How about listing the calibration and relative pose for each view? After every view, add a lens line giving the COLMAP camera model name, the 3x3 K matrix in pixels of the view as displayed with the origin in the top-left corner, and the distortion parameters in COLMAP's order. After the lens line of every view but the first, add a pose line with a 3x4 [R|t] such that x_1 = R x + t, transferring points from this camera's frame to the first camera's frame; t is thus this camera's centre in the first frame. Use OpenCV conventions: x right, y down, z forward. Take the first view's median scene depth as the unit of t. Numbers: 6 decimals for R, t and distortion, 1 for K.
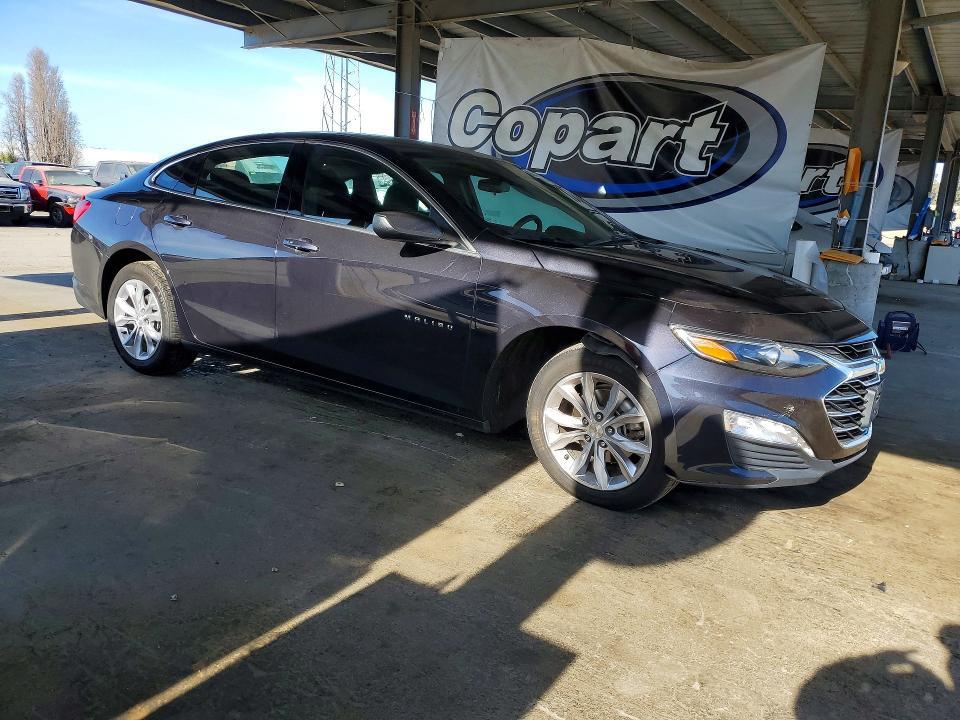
lens RADIAL K [[751.2, 0, 480.0], [0, 751.2, 360.0], [0, 0, 1]] dist [-0.004002, -0.010615]
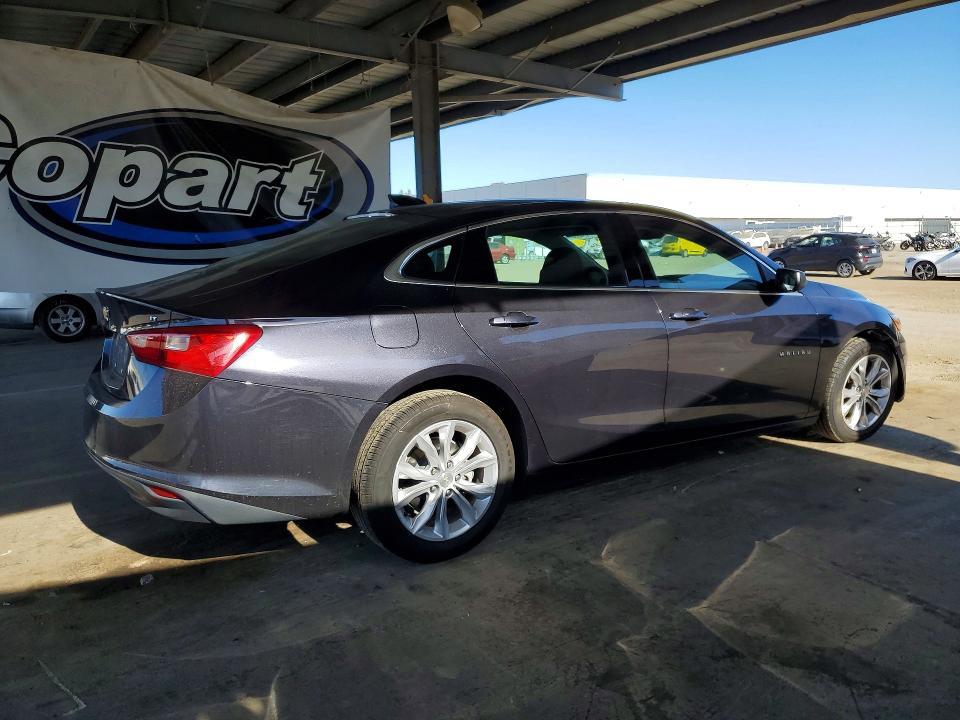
lens RADIAL K [[774.8, 0, 480.0], [0, 774.8, 360.0], [0, 0, 1]] dist [0.003754, 0.003393]
pose [[0.384675, -0.203345, 0.900375, -0.571312], [0.233431, 0.965157, 0.118245, -0.126579], [-0.893048, 0.164689, 0.418739, 0.365250]]
